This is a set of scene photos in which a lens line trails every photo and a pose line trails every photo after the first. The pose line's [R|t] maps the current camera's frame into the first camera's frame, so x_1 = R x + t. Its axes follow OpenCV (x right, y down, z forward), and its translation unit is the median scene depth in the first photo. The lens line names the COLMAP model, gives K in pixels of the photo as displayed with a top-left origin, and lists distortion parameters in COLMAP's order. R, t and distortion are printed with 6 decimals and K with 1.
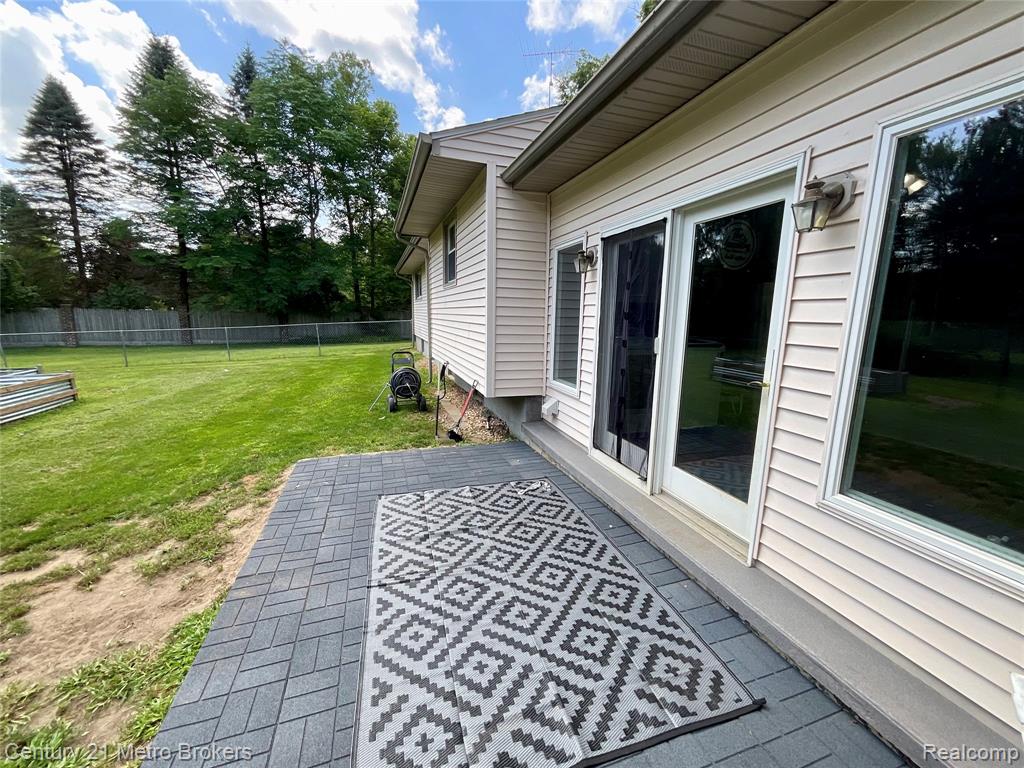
lens RADIAL K [[410.0, 0, 514.5], [0, 410.0, 383.5], [0, 0, 1]] dist [-0.006303, 0.000847]
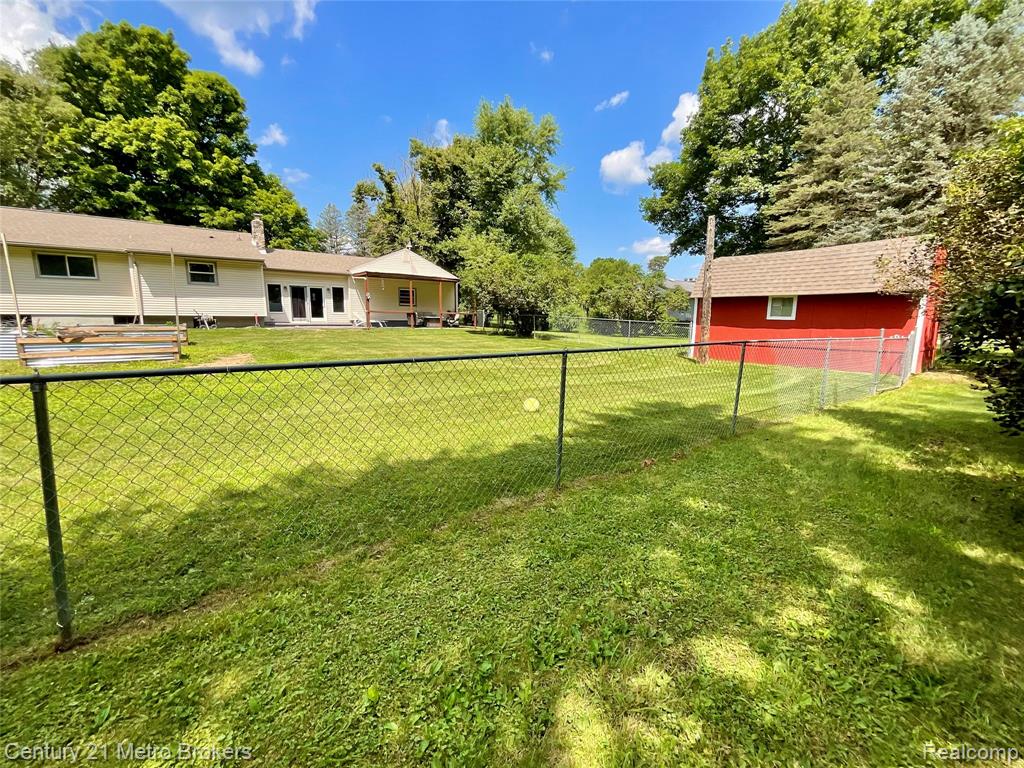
lens RADIAL K [[410.0, 0, 514.5], [0, 410.0, 383.5], [0, 0, 1]] dist [-0.006303, 0.000847]
pose [[-0.361232, -0.164274, 0.917892, -6.977349], [0.149098, 0.961520, 0.230759, 0.153458], [-0.920479, 0.220214, -0.322839, 0.201736]]
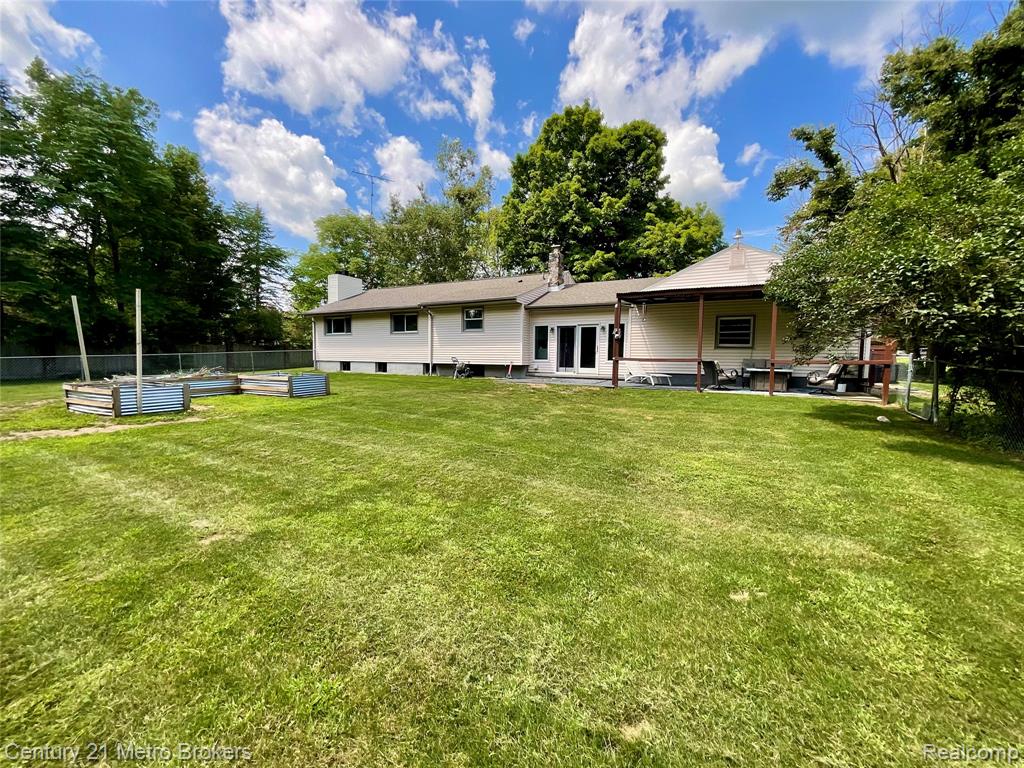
lens RADIAL K [[410.0, 0, 514.5], [0, 410.0, 383.5], [0, 0, 1]] dist [-0.006303, 0.000847]
pose [[0.717315, -0.049925, 0.694958, -3.570872], [0.116698, 0.991948, -0.049192, 0.498753], [-0.686906, 0.116386, 0.717366, -2.059559]]
